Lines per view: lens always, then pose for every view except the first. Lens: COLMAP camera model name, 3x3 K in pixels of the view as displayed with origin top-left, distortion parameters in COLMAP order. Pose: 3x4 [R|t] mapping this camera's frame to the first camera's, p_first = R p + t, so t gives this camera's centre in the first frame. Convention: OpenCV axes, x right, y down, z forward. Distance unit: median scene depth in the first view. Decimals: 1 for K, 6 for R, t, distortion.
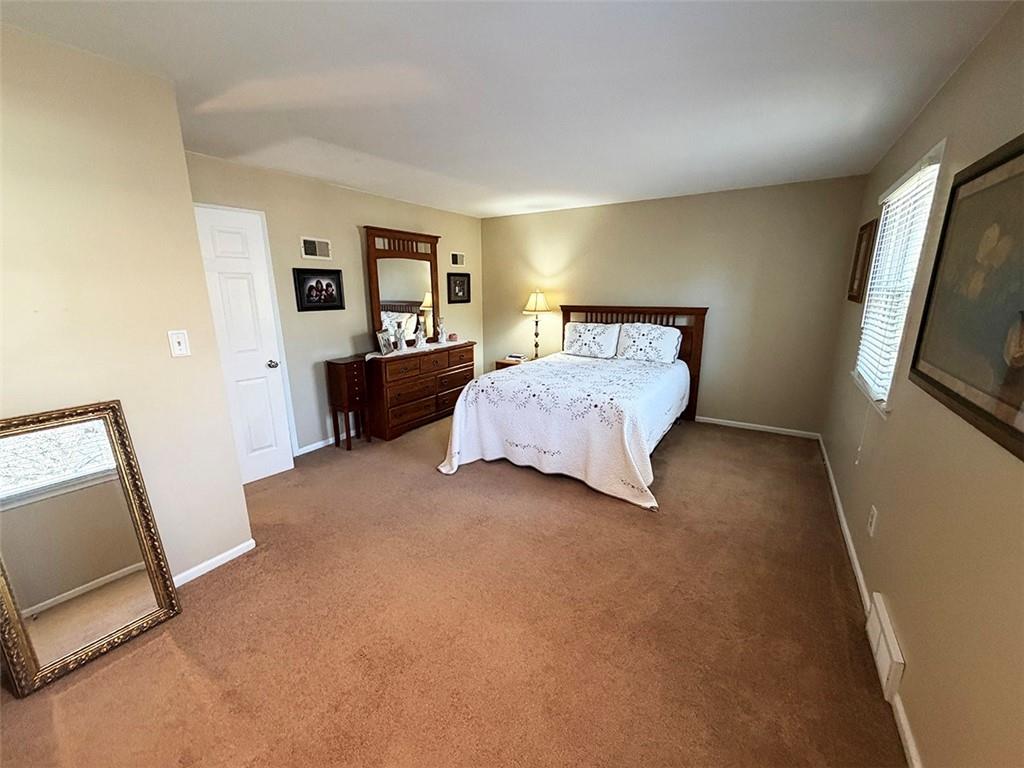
lens RADIAL K [[407.4, 0, 507.3], [0, 407.4, 387.1], [0, 0, 1]] dist [-0.000025, -0.000201]
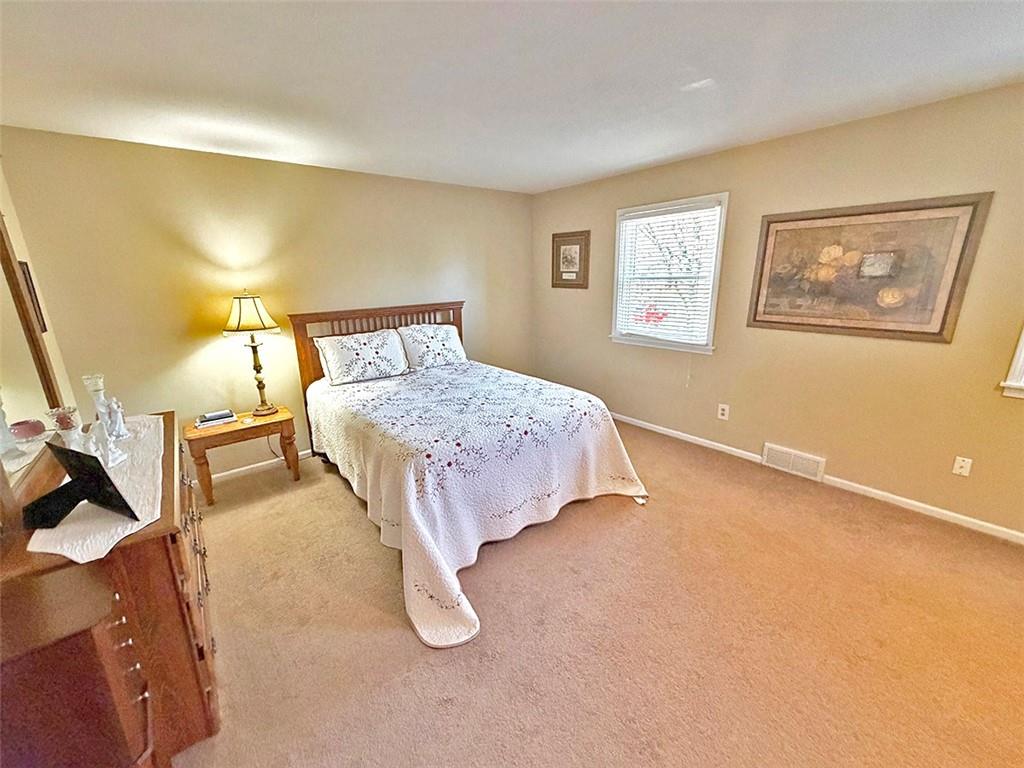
lens RADIAL K [[407.4, 0, 507.3], [0, 407.4, 387.1], [0, 0, 1]] dist [-0.000025, -0.000201]
pose [[0.317181, -0.260826, 0.911793, -0.394725], [0.248264, 0.950745, 0.185607, -0.134953], [-0.915293, 0.167494, 0.366312, 0.501553]]
